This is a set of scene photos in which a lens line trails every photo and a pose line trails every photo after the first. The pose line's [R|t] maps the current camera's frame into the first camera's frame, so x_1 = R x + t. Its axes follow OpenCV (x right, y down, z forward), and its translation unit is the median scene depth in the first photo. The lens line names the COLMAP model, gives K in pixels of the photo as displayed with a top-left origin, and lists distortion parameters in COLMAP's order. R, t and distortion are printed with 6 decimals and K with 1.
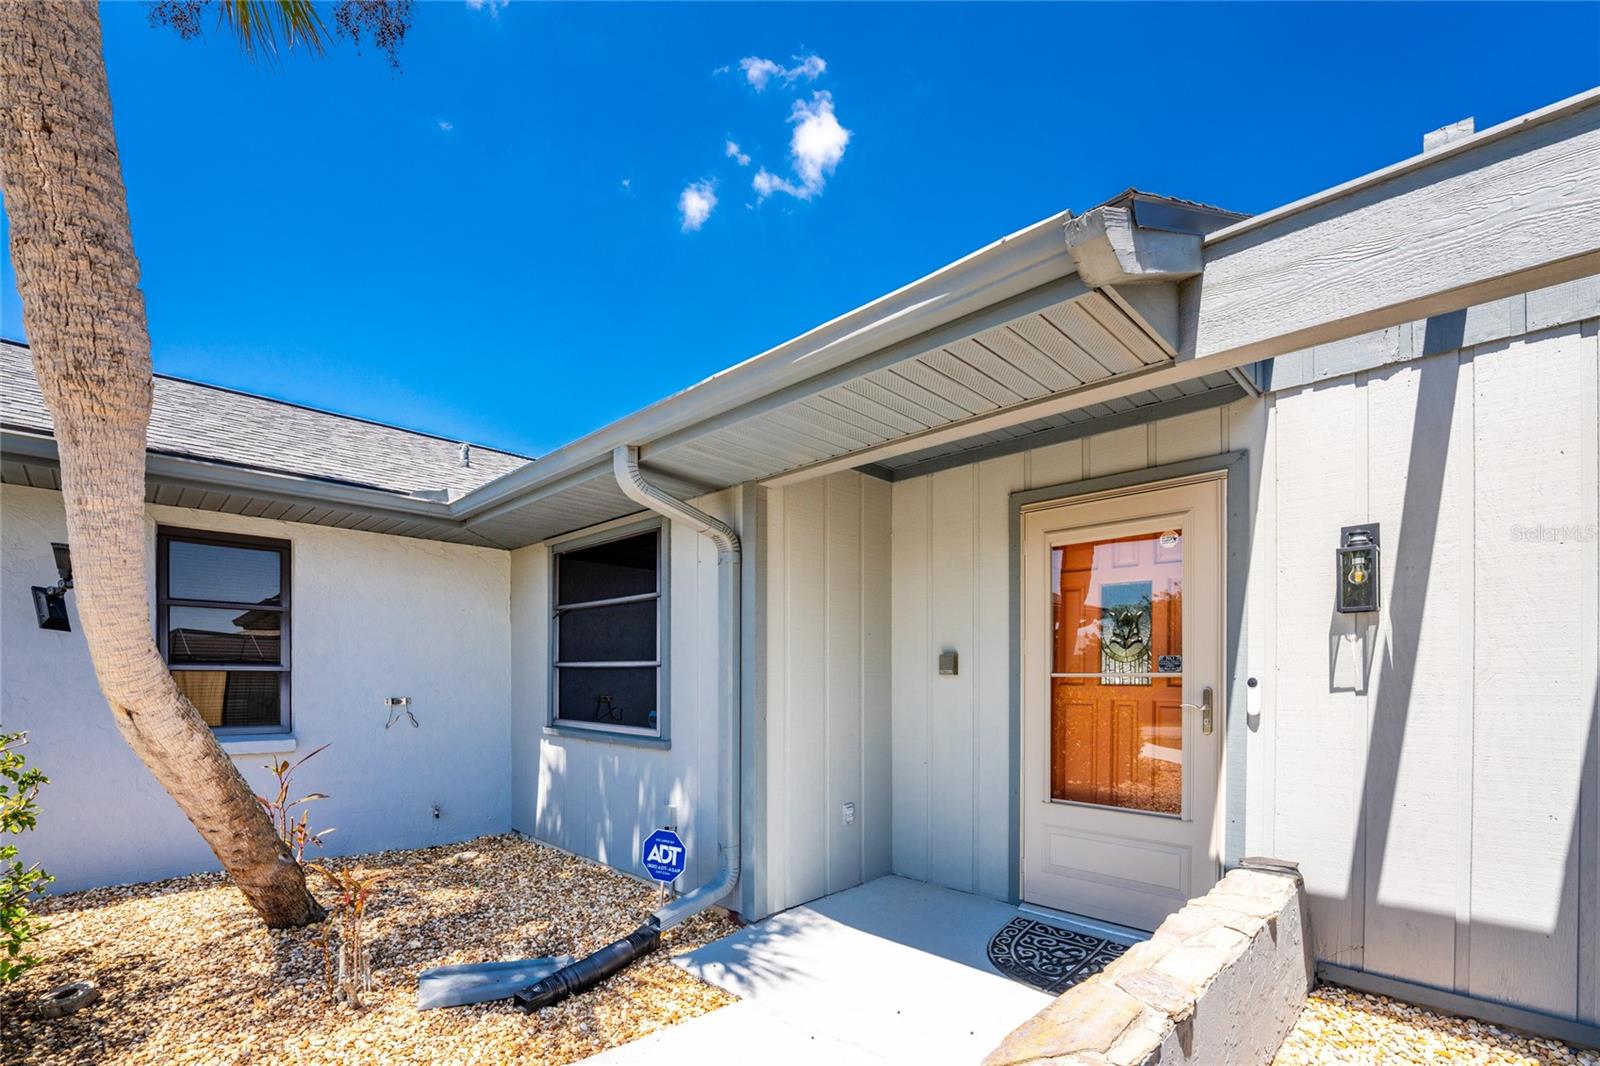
lens RADIAL K [[710.2, 0, 794.7], [0, 710.2, 672.4], [0, 0, 1]] dist [-0.024262, -0.000283]
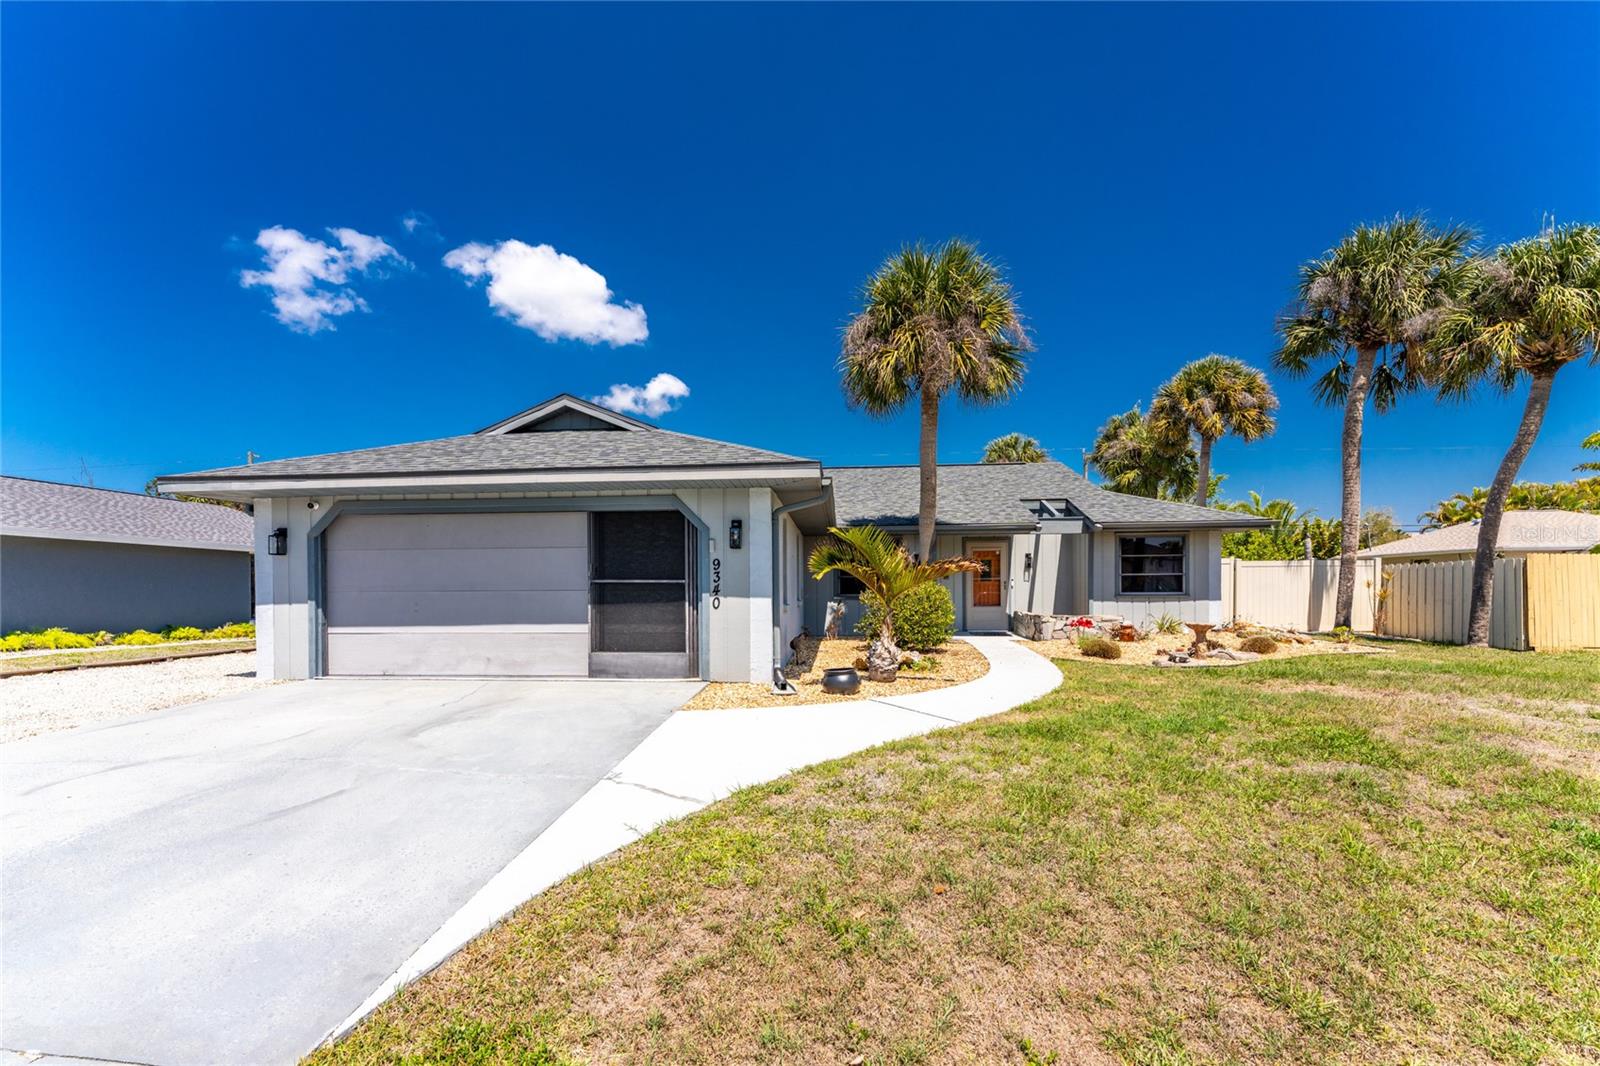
lens RADIAL K [[618.5, 0, 793.8], [0, 618.5, 585.5], [0, 0, 1]] dist [0.024557, 0.000217]
pose [[0.770767, -0.009697, 0.637043, -3.131781], [0.005799, 0.999950, 0.008205, 0.005582], [-0.637090, -0.002630, 0.770785, -1.377634]]
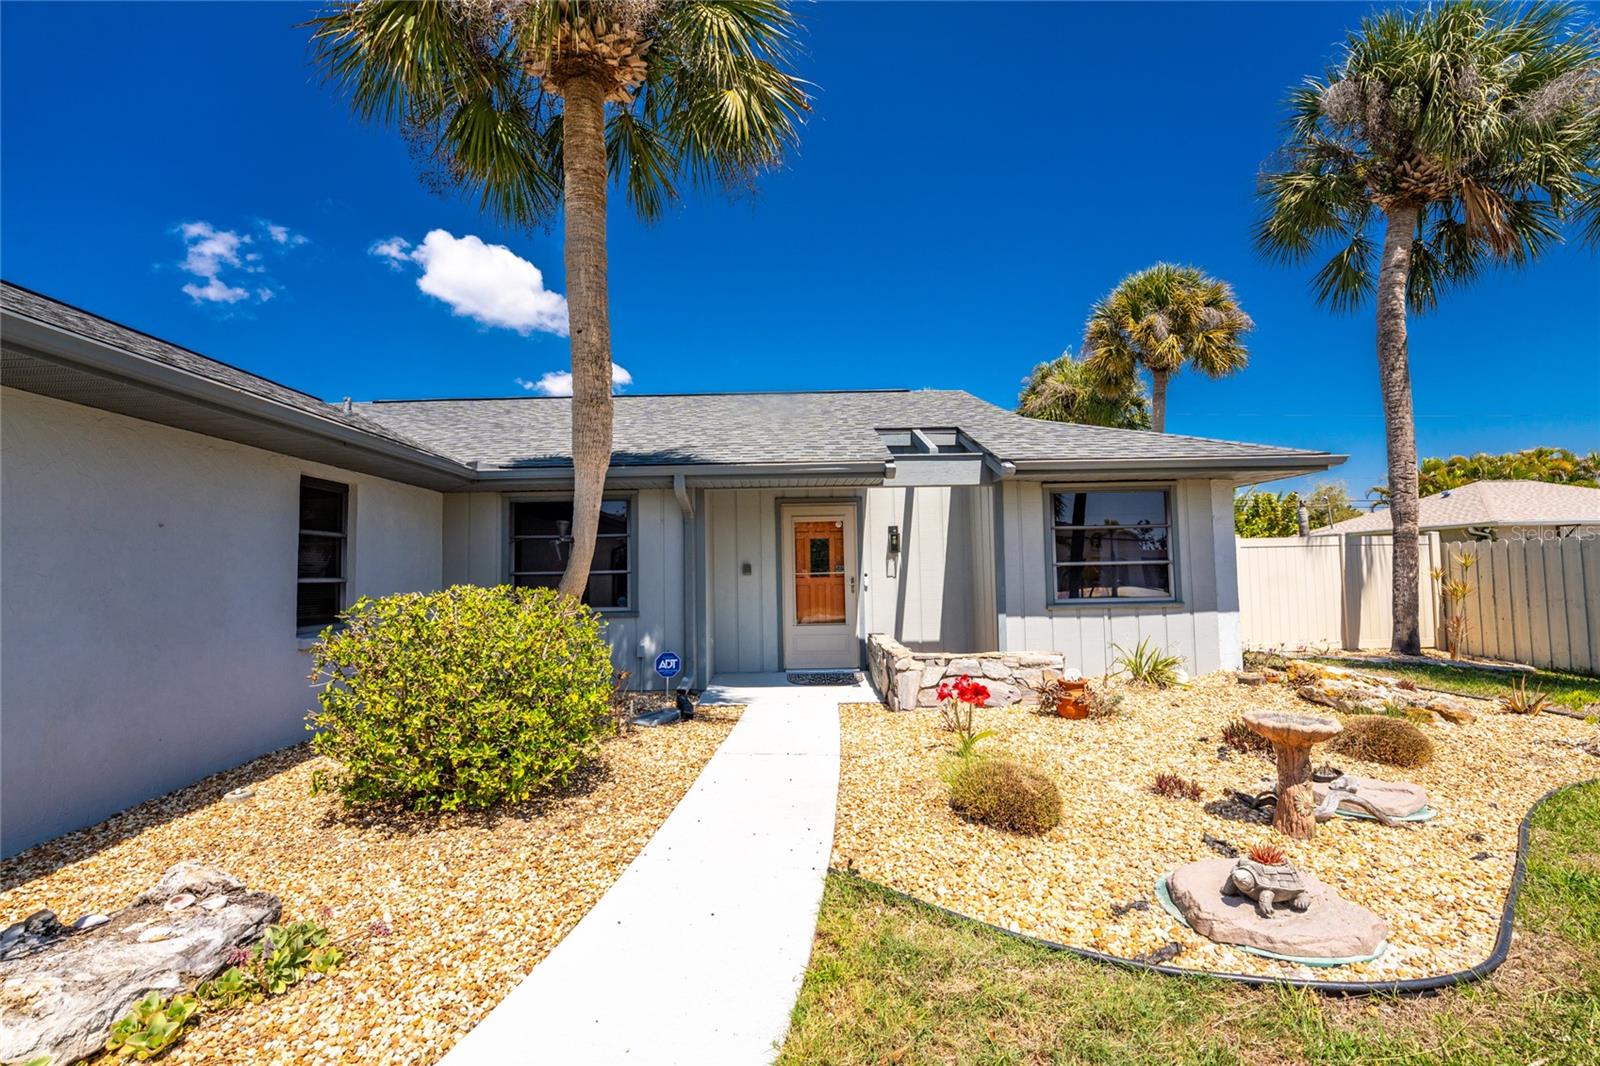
lens RADIAL K [[635.5, 0, 785.7], [0, 635.5, 533.5], [0, 0, 1]] dist [-0.004723, 0.000149]
pose [[0.717602, 0.024708, 0.696015, -1.232285], [0.016377, 0.998496, -0.052330, -0.021986], [-0.696260, 0.048950, 0.716118, -0.588832]]
